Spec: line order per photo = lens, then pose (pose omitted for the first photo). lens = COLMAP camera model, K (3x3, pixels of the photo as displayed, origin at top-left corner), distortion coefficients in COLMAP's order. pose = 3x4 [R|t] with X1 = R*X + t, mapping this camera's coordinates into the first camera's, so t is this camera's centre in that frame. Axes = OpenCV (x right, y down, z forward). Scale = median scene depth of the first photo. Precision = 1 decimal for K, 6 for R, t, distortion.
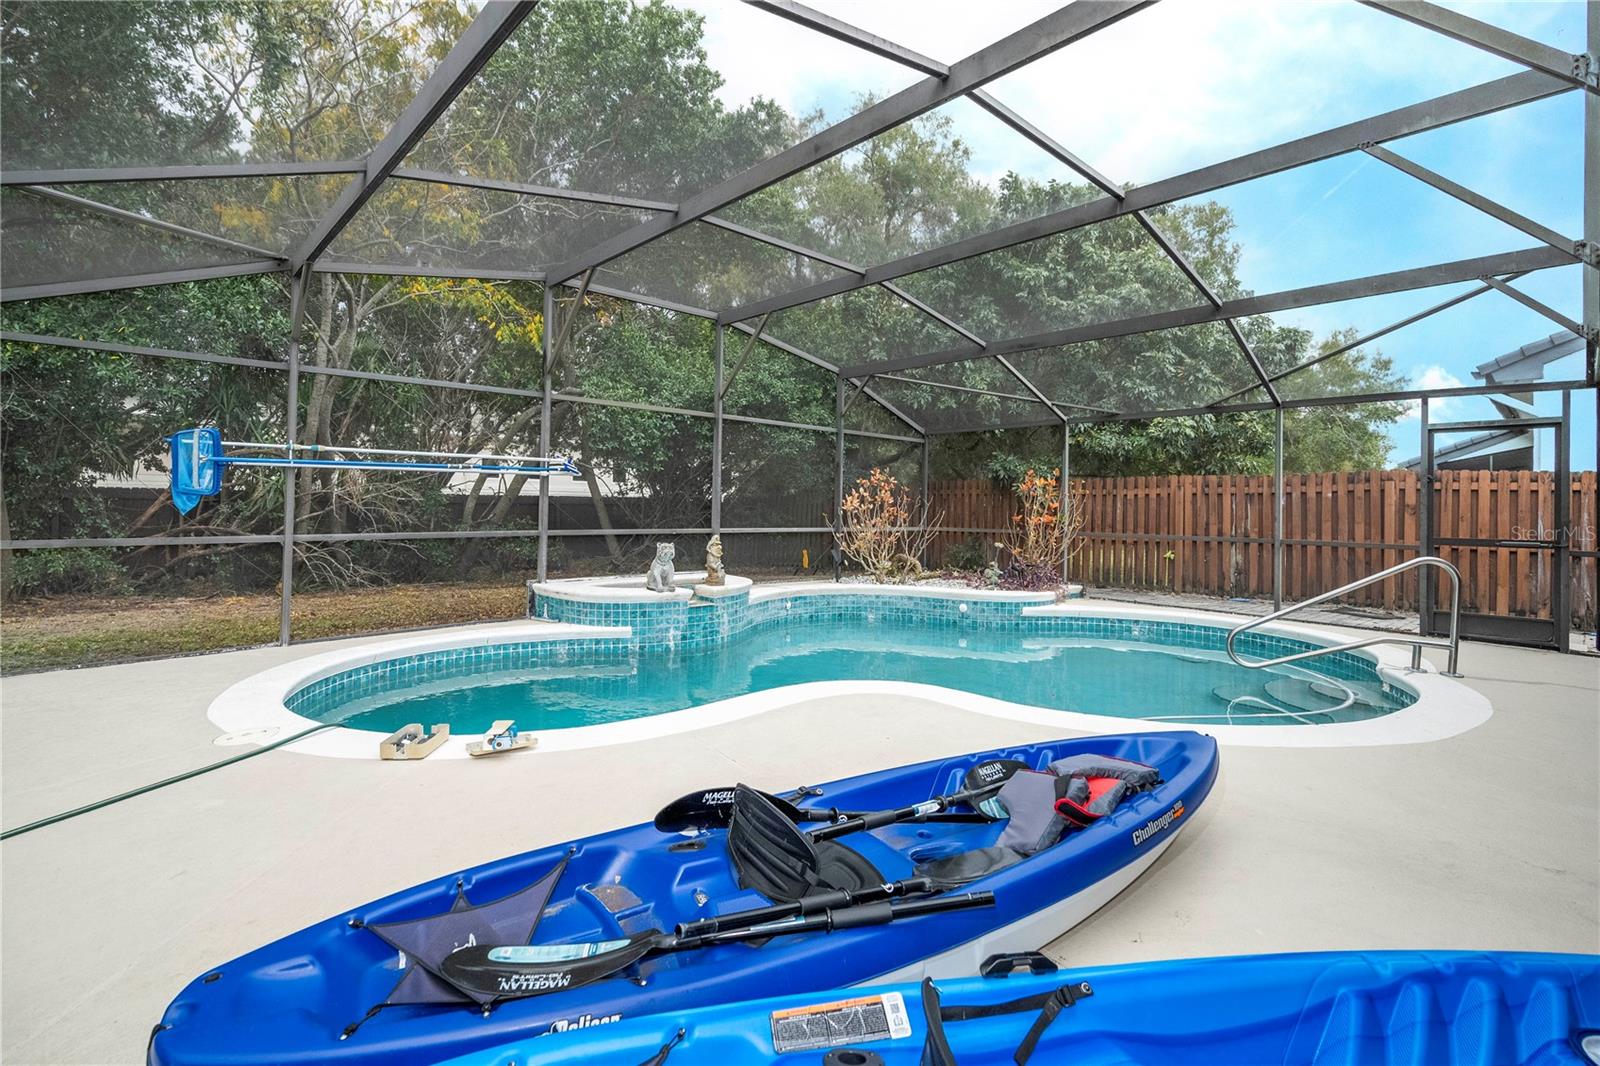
lens RADIAL K [[726.9, 0, 806.9], [0, 726.9, 529.8], [0, 0, 1]] dist [0.002785, 0.000752]
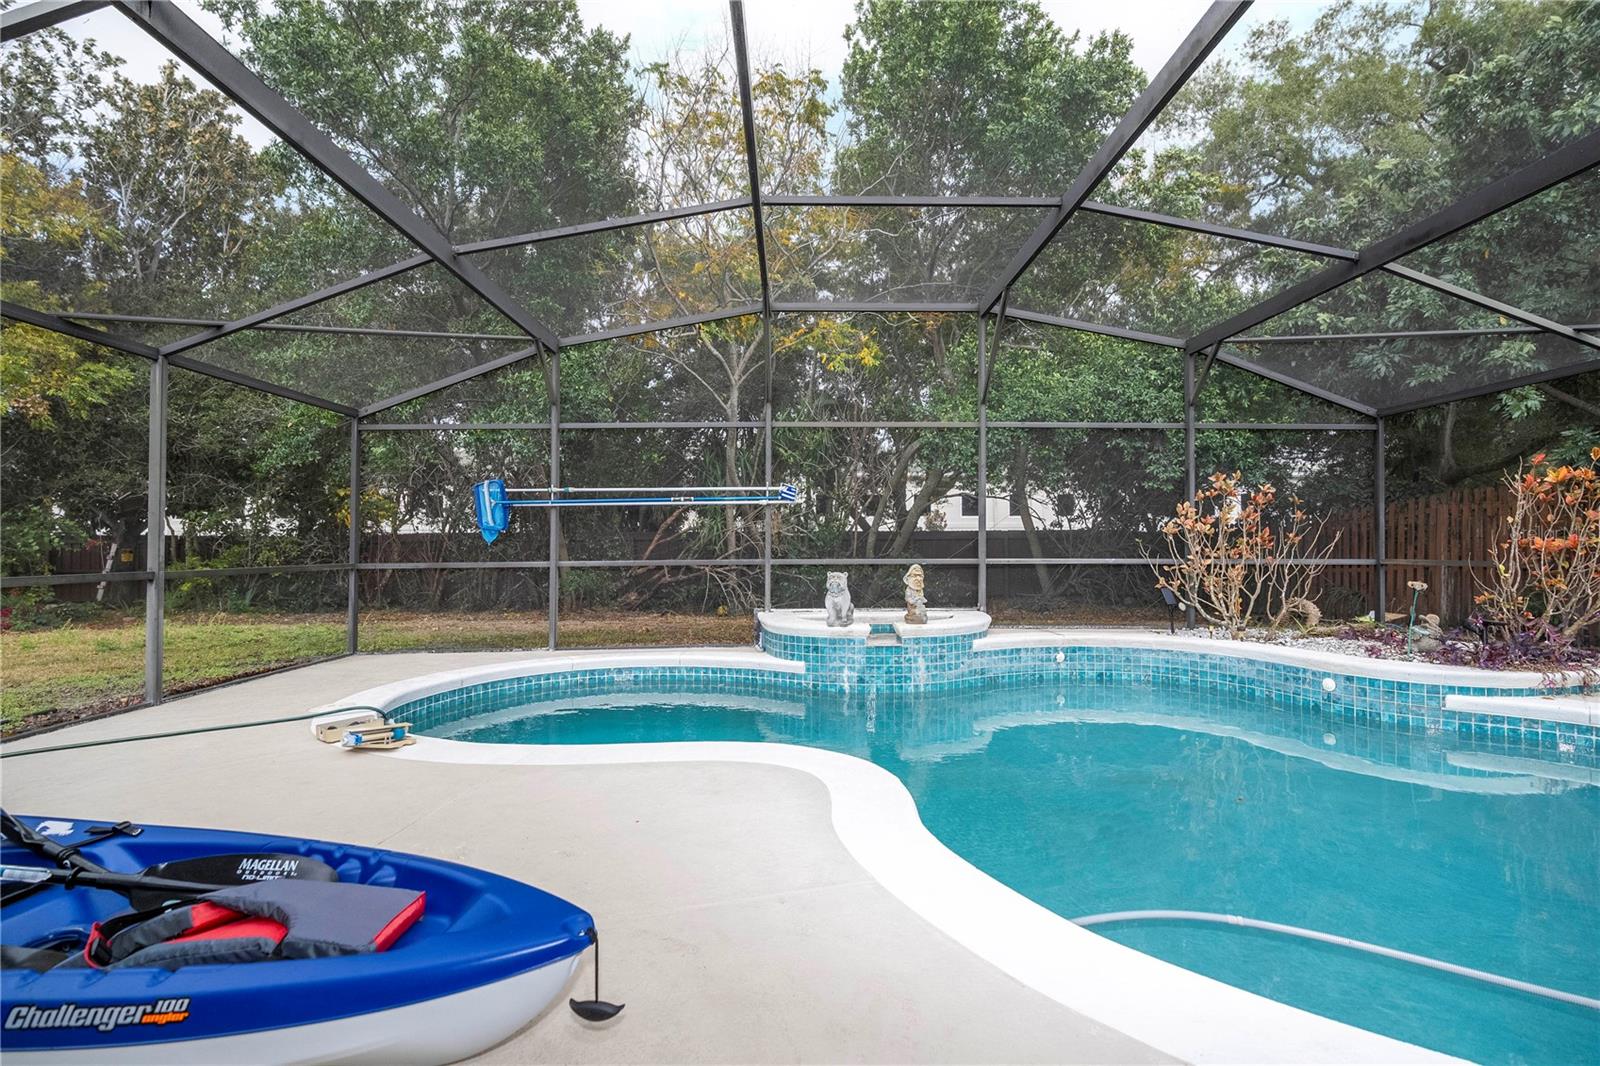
lens RADIAL K [[758.8, 0, 834.3], [0, 758.8, 539.2], [0, 0, 1]] dist [0.000347, 0.000448]
pose [[0.749898, -0.019922, -0.661253, 0.395448], [-0.007083, 0.999247, -0.038137, 0.012459], [0.661515, 0.033283, 0.749193, 0.271181]]
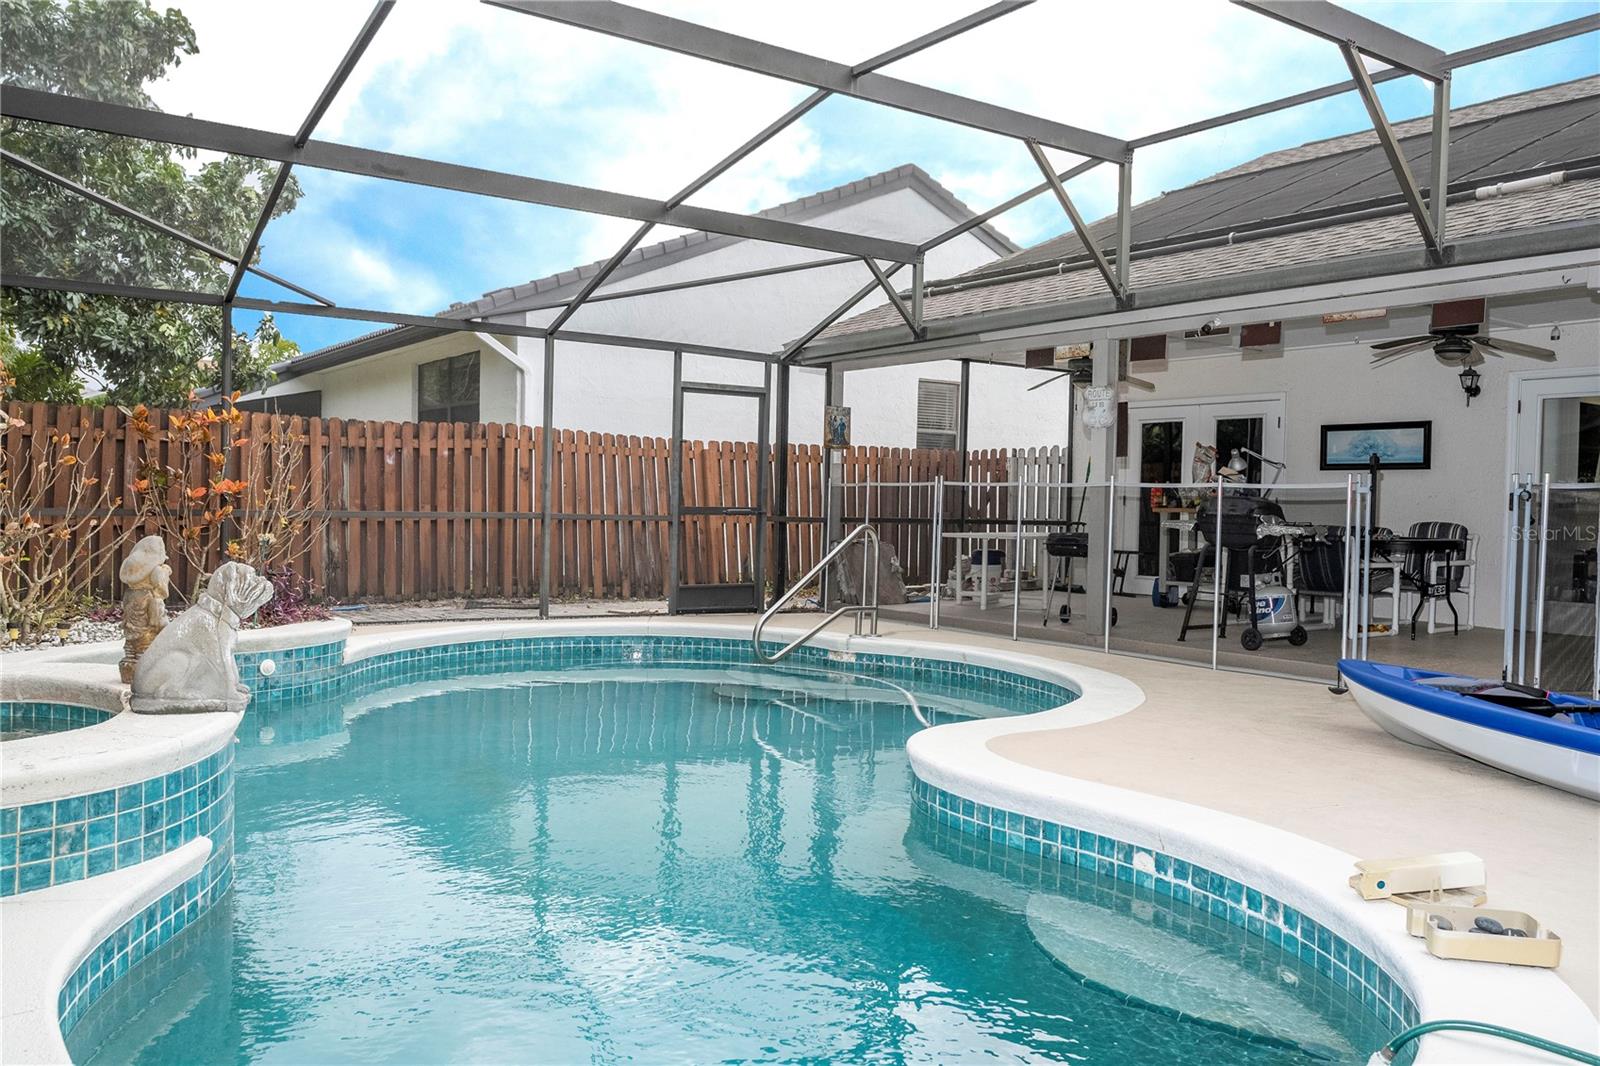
lens RADIAL K [[1261.0, 0, 805.8], [0, 1261.0, 532.9], [0, 0, 1]] dist [0.012580, -0.004273]
pose [[0.150604, -0.040543, 0.987762, -0.679520], [0.015617, 0.999132, 0.038629, -0.014069], [-0.988471, 0.009608, 0.151107, 0.603299]]
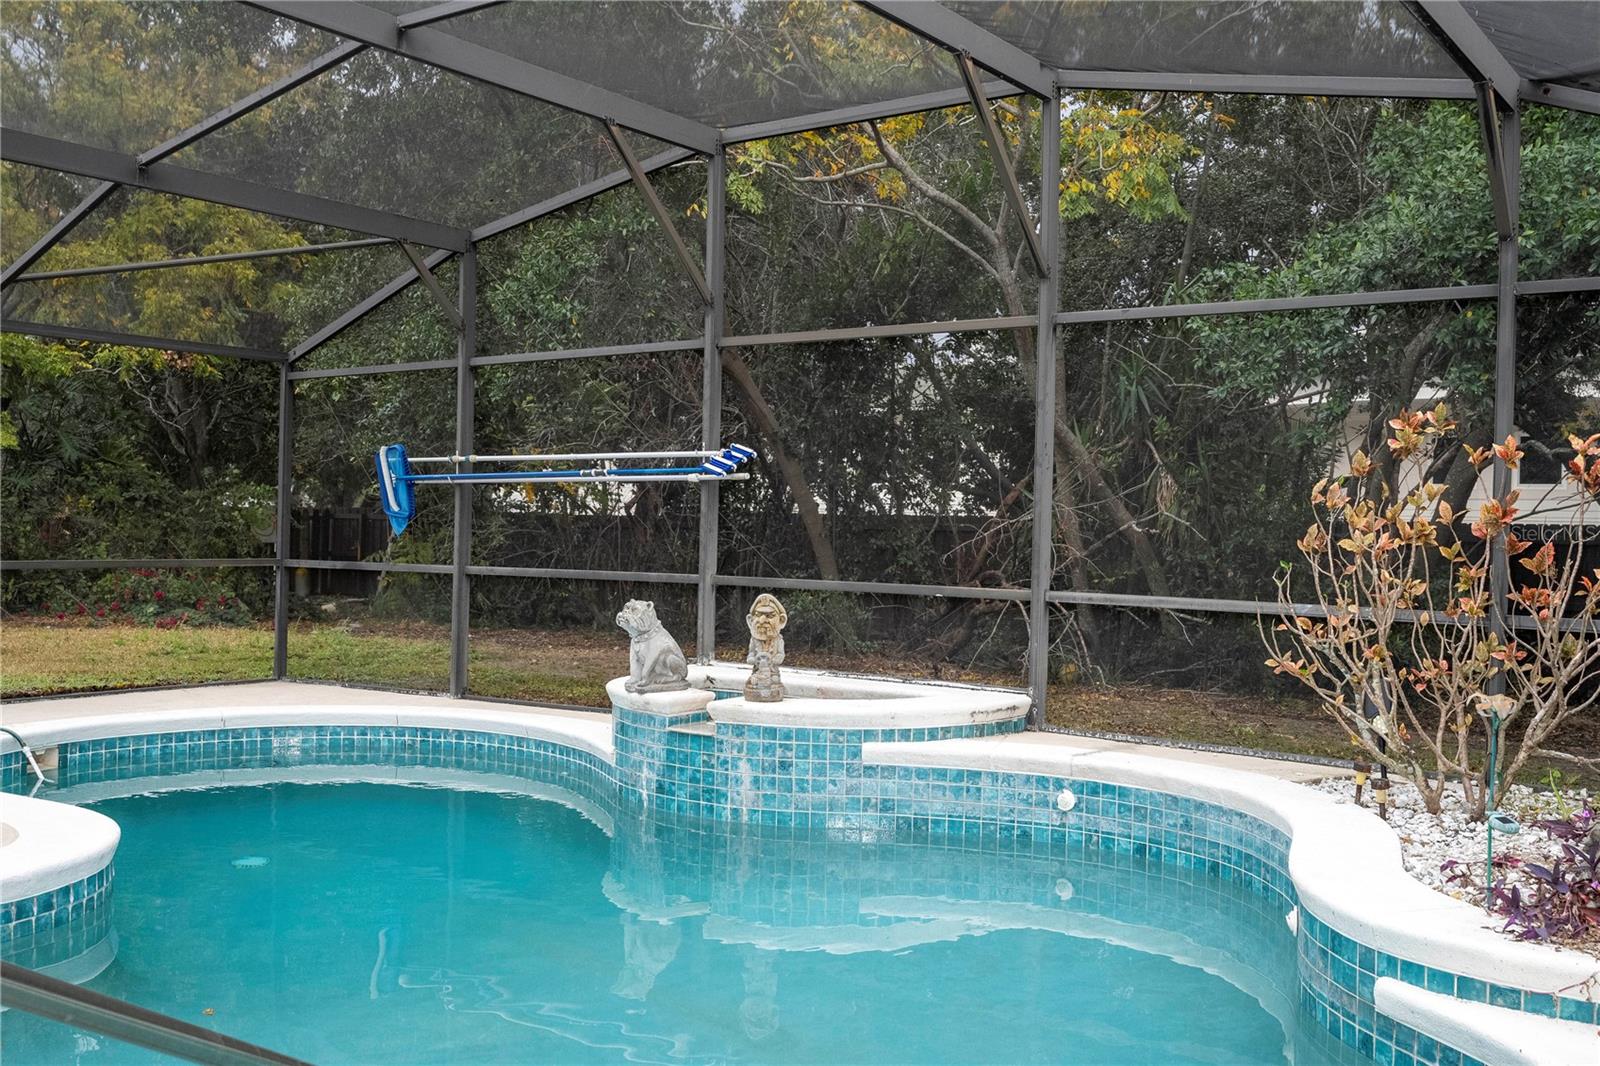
lens RADIAL K [[1556.4, 0, 880.2], [0, 1556.4, 534.2], [0, 0, 1]] dist [0.011487, 0.002655]
pose [[0.196725, -0.005240, -0.980445, 0.885642], [-0.049568, 0.998654, -0.015283, -0.019507], [0.979205, 0.051605, 0.196200, 0.880443]]
